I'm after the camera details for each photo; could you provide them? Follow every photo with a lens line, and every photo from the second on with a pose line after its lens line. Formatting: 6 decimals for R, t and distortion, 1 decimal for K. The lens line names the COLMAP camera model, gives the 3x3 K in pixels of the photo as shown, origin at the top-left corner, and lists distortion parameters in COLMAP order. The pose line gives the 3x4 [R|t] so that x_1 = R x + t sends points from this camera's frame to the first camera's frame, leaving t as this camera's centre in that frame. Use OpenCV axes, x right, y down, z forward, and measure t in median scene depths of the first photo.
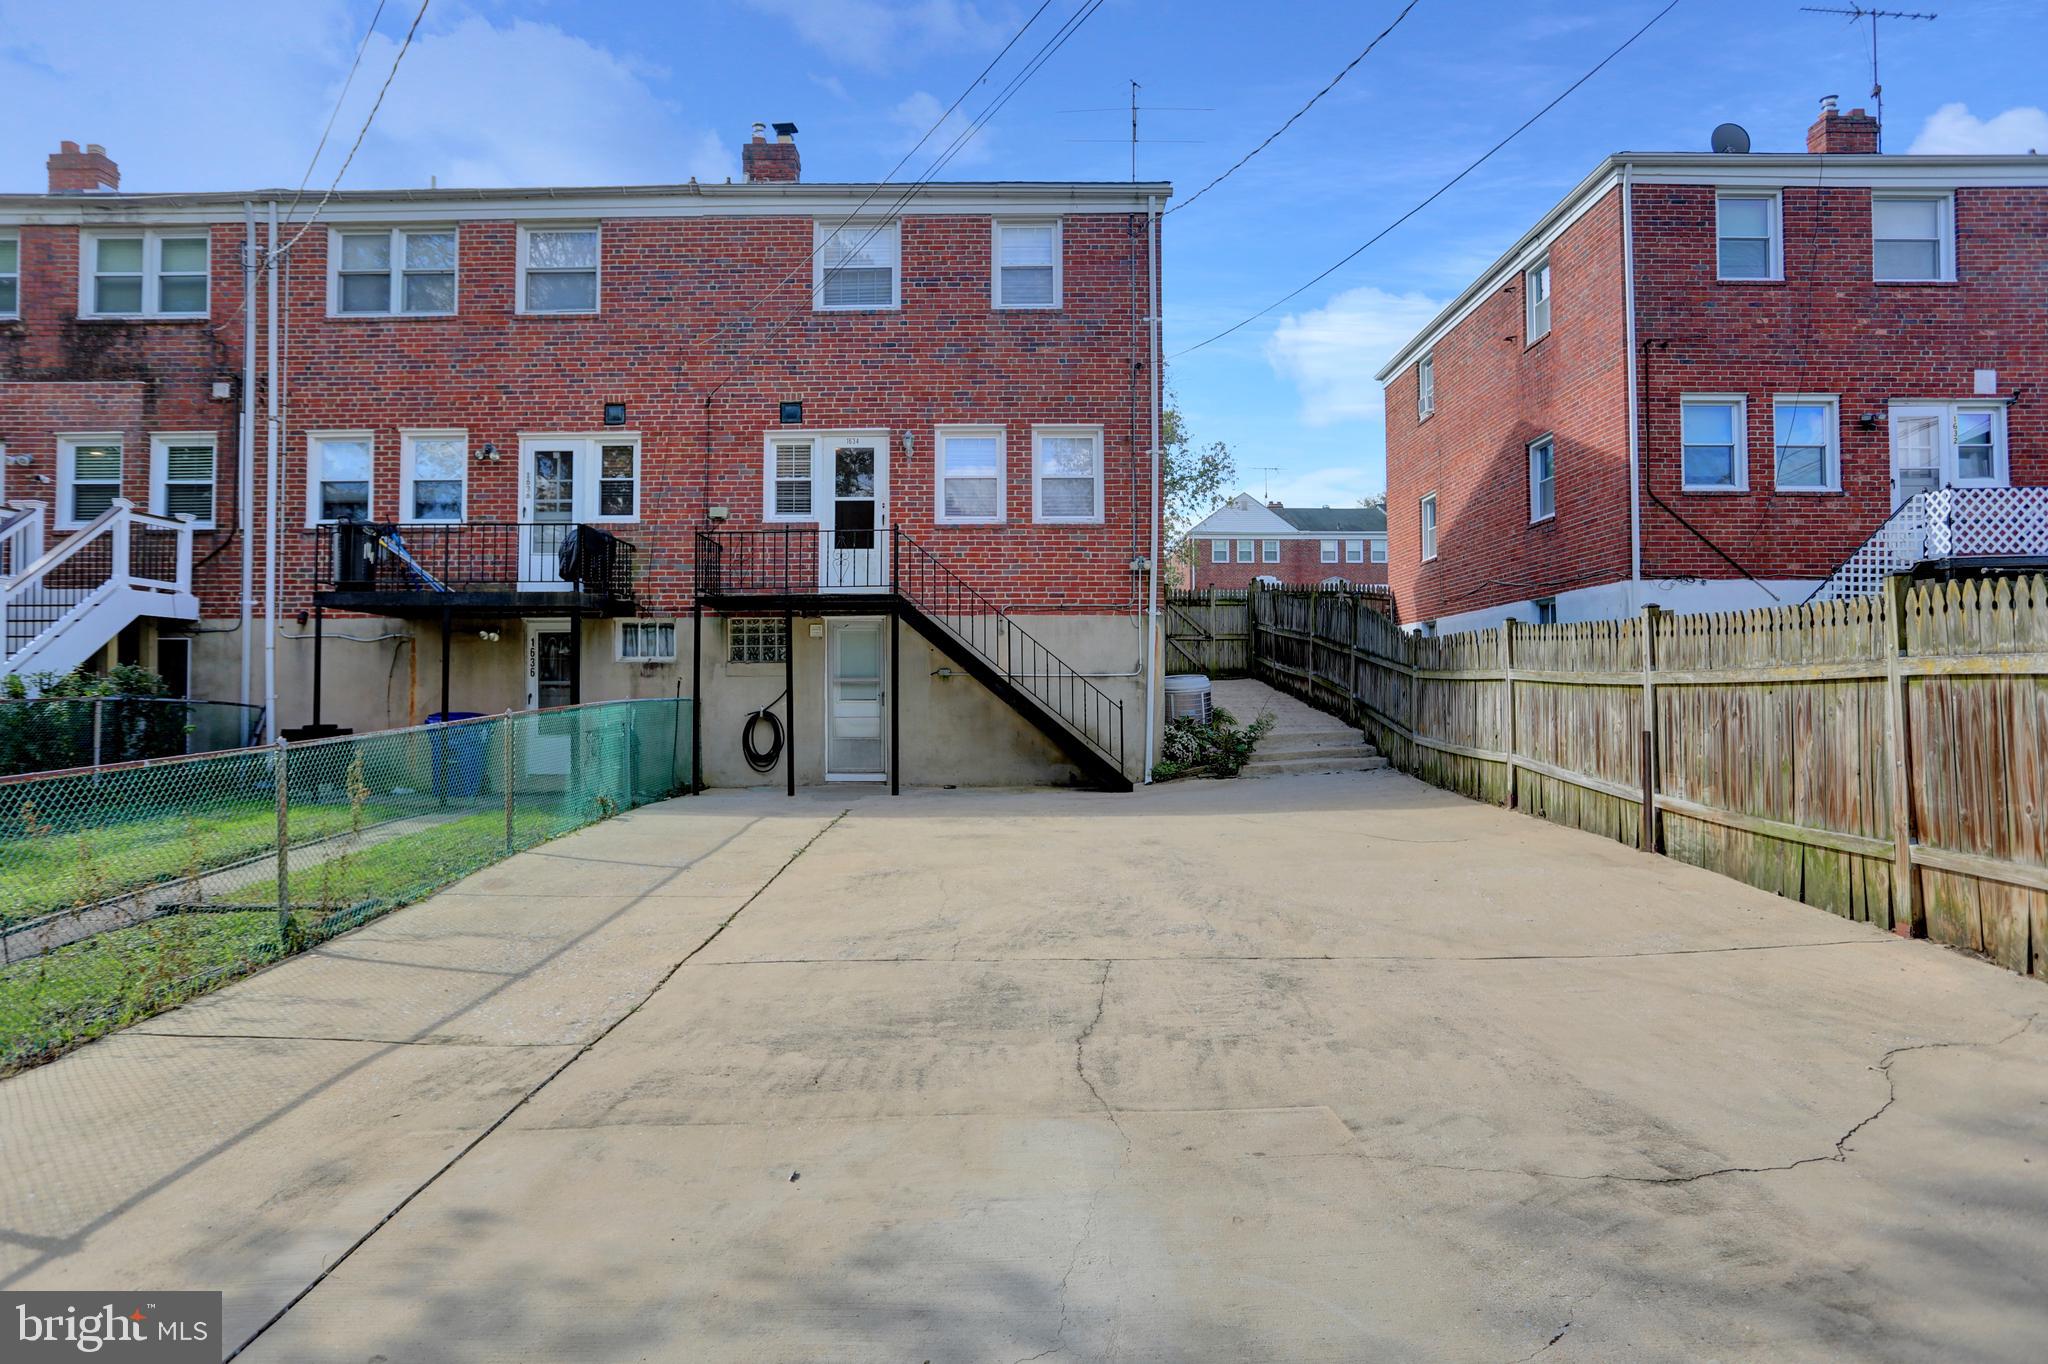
lens RADIAL K [[1140.3, 0, 1012.4], [0, 1140.3, 670.3], [0, 0, 1]] dist [-0.071844, 0.045841]
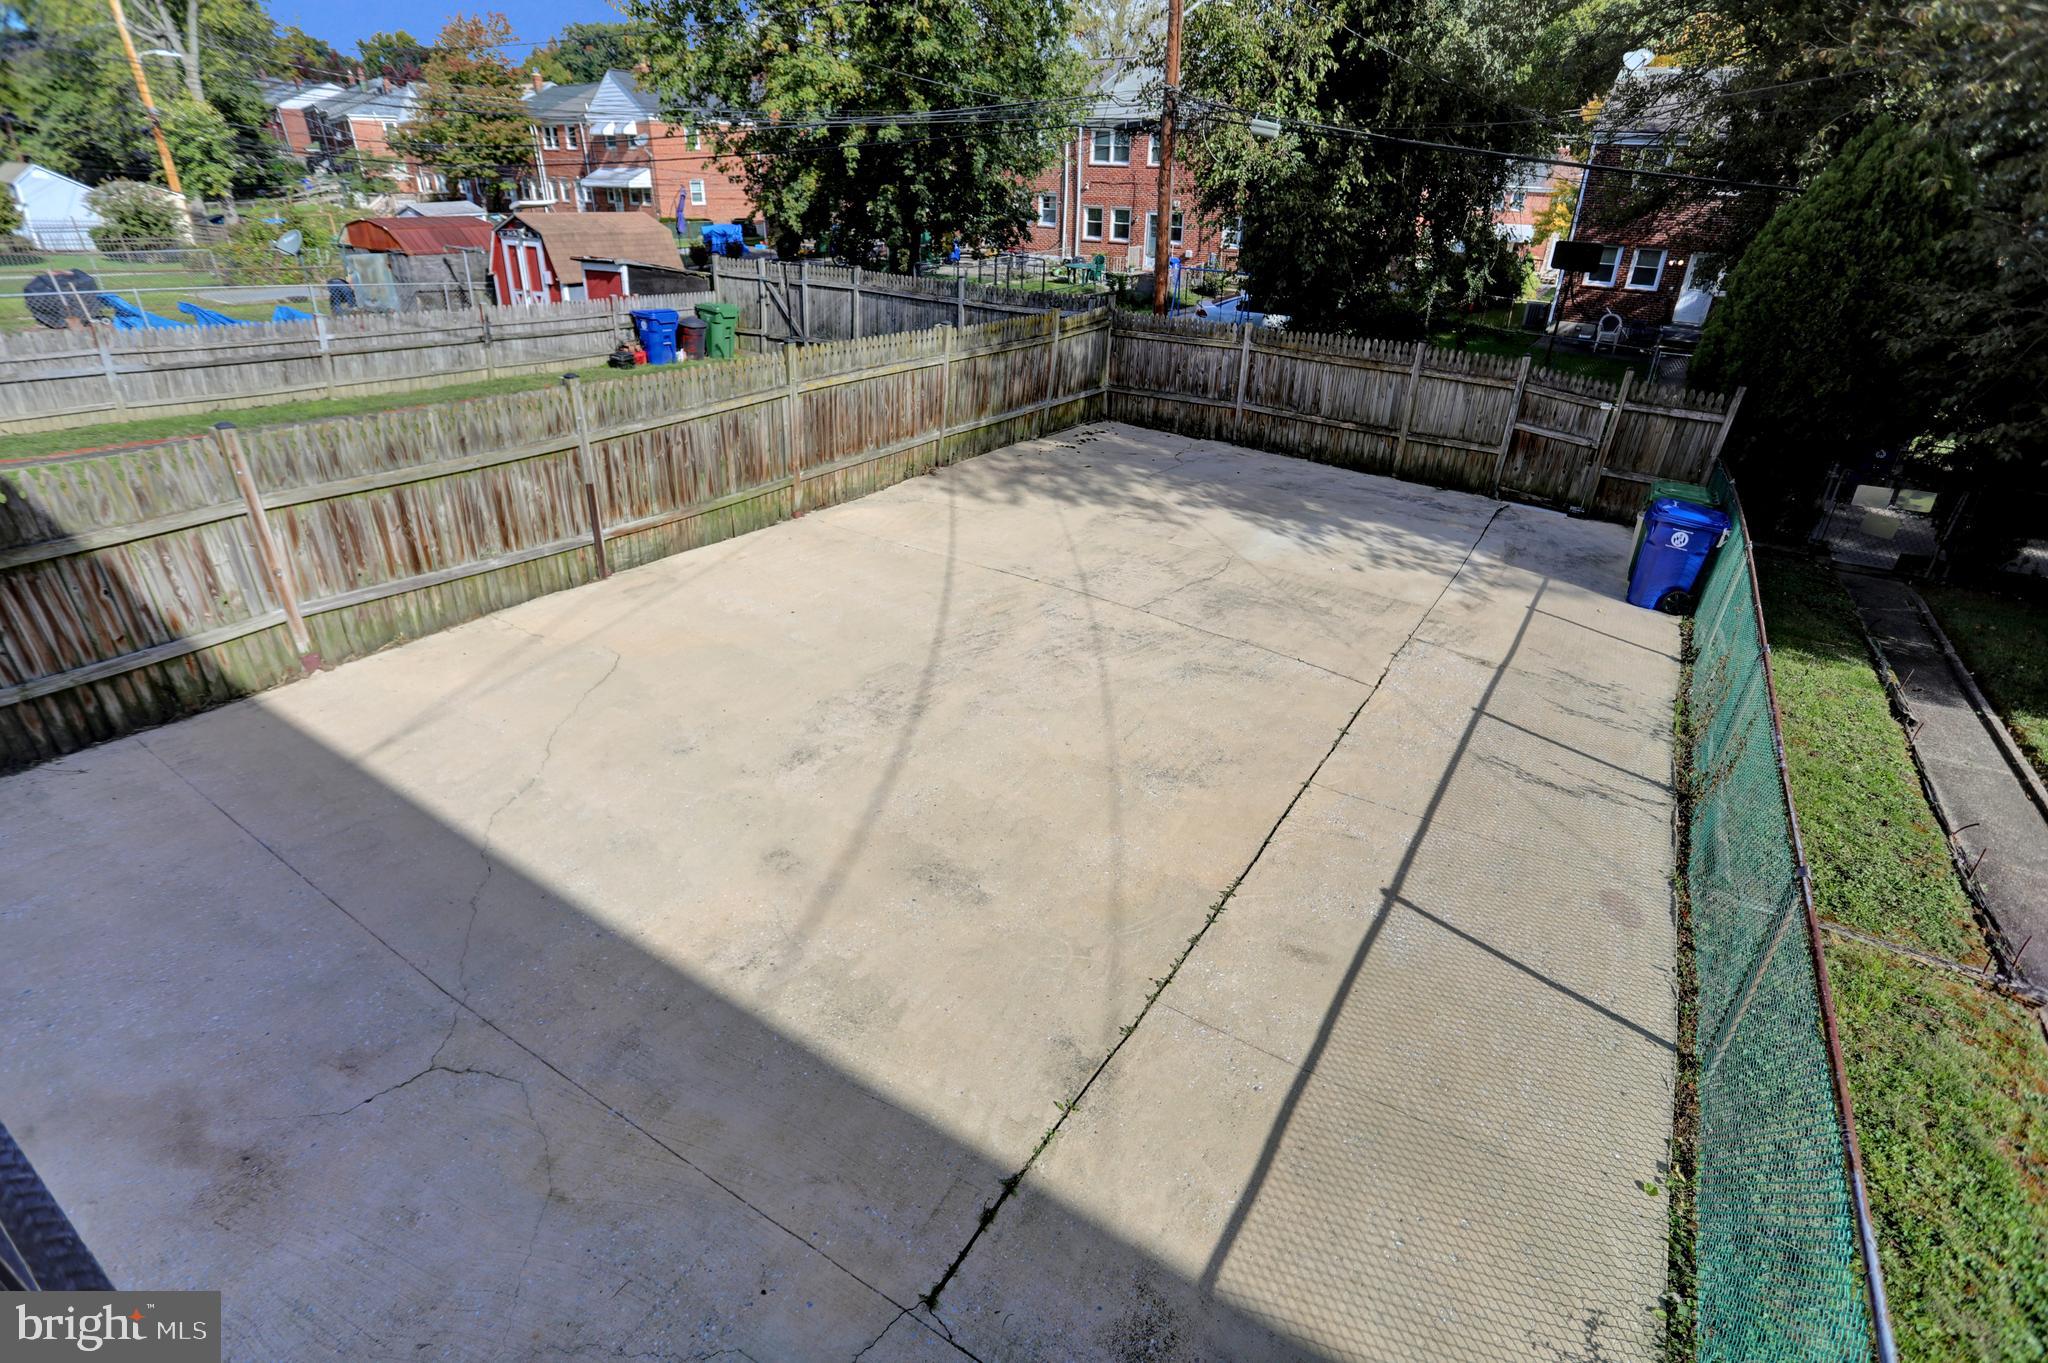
lens RADIAL K [[981.8, 0, 1021.9], [0, 981.8, 678.7], [0, 0, 1]] dist [-0.074258, 0.030719]
pose [[-0.844708, -0.268342, 0.463100, -0.199724], [-0.034749, 0.890909, 0.452851, -0.135876], [-0.534099, 0.366434, -0.761882, 0.905241]]
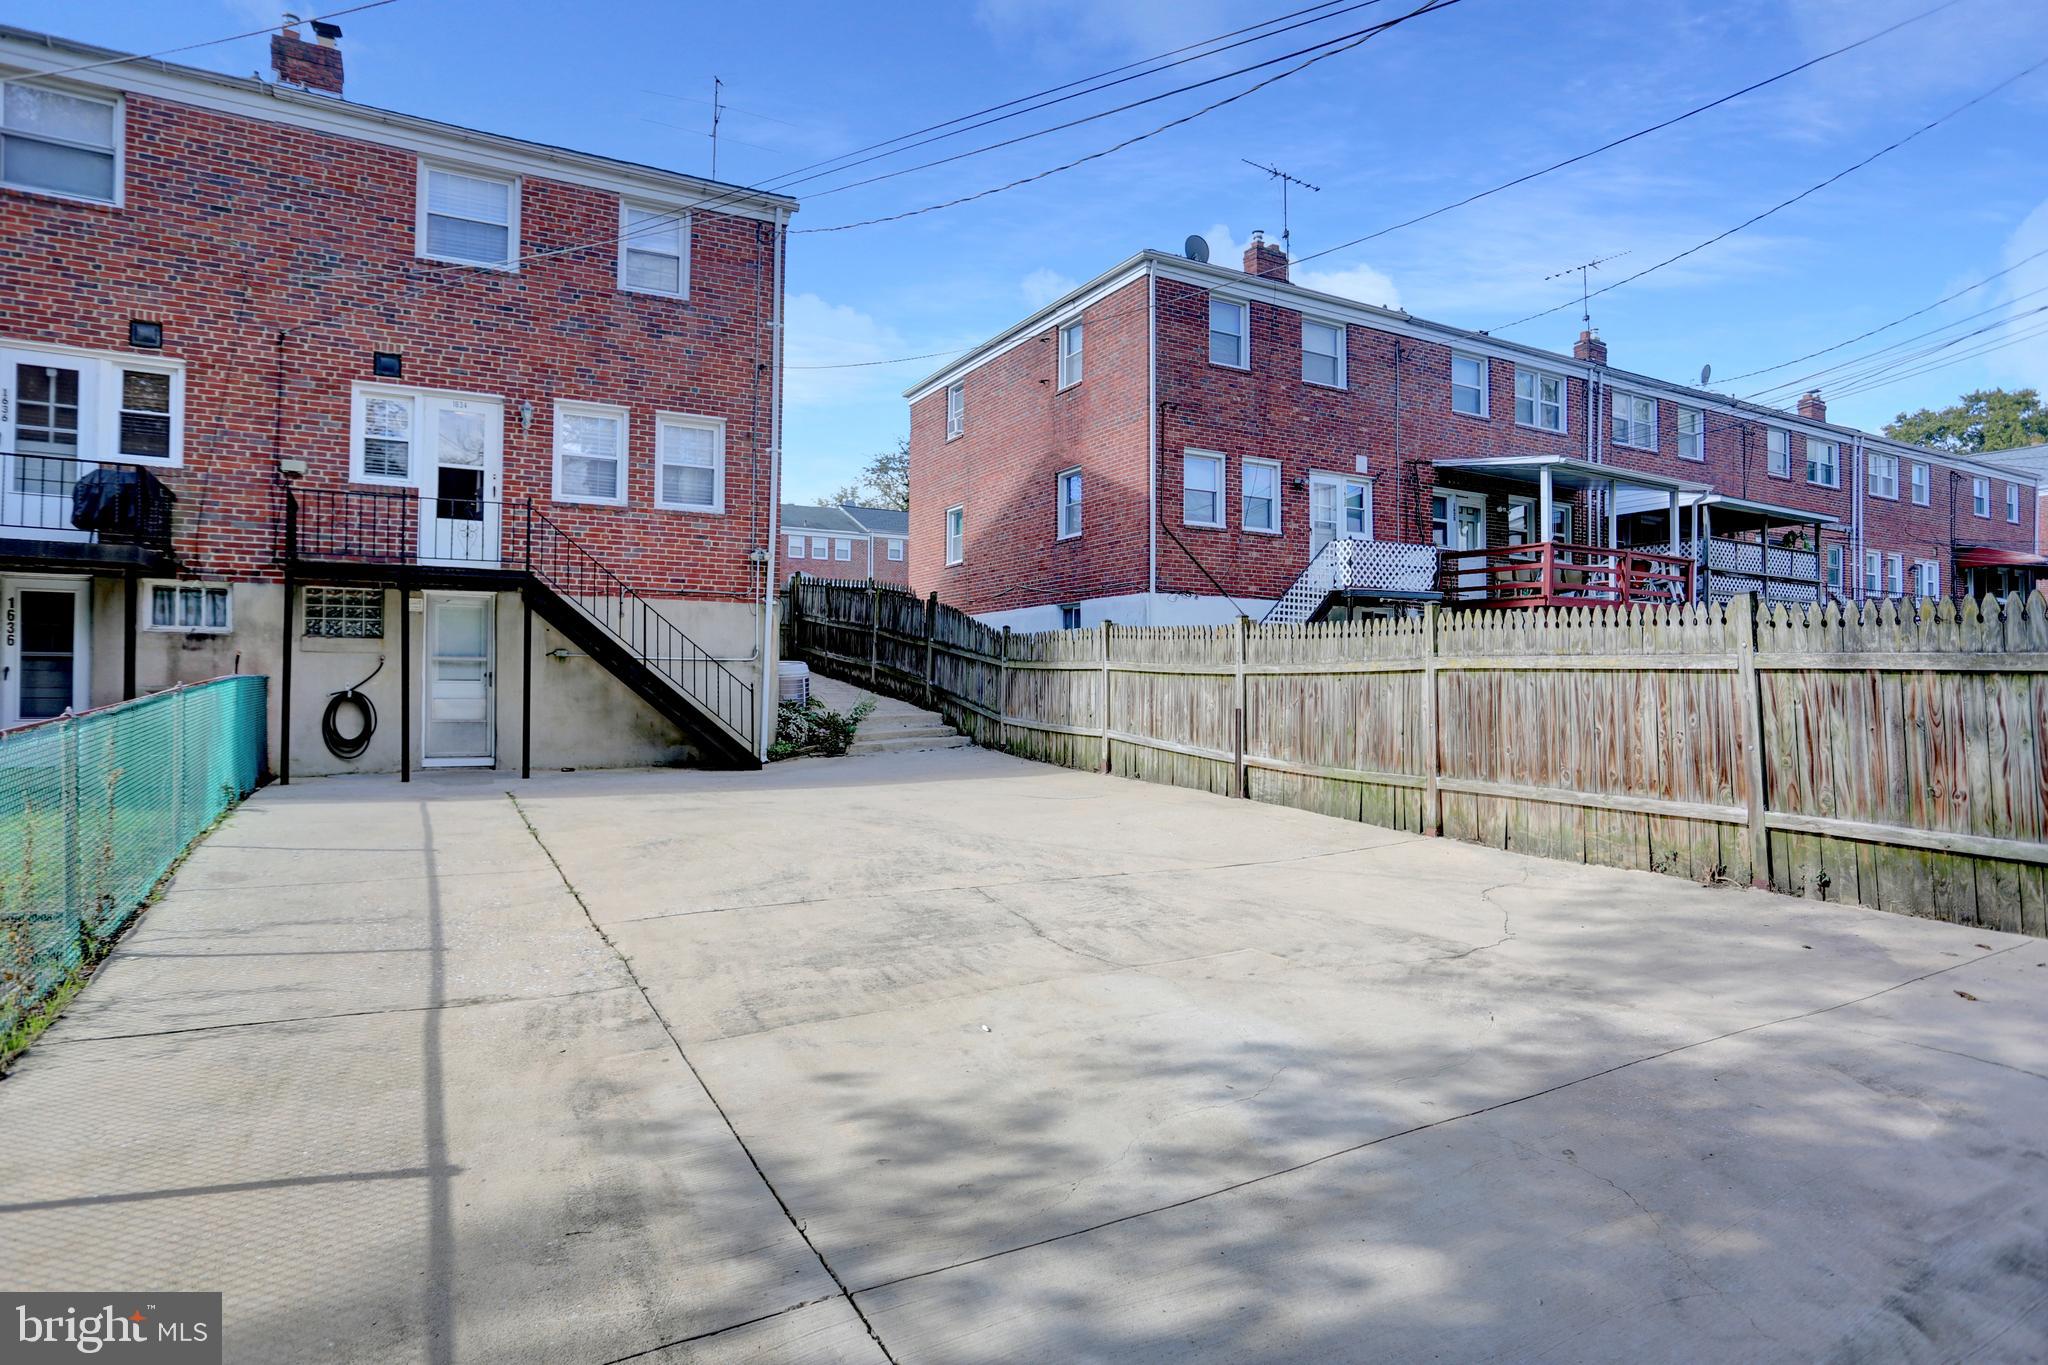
lens RADIAL K [[1141.3, 0, 1028.0], [0, 1141.3, 666.5], [0, 0, 1]] dist [-0.071558, 0.048237]
pose [[0.870695, 0.019134, 0.491451, -0.185111], [-0.021171, 0.999775, -0.001416, 0.006078], [-0.491367, -0.009172, 0.870904, -0.040307]]
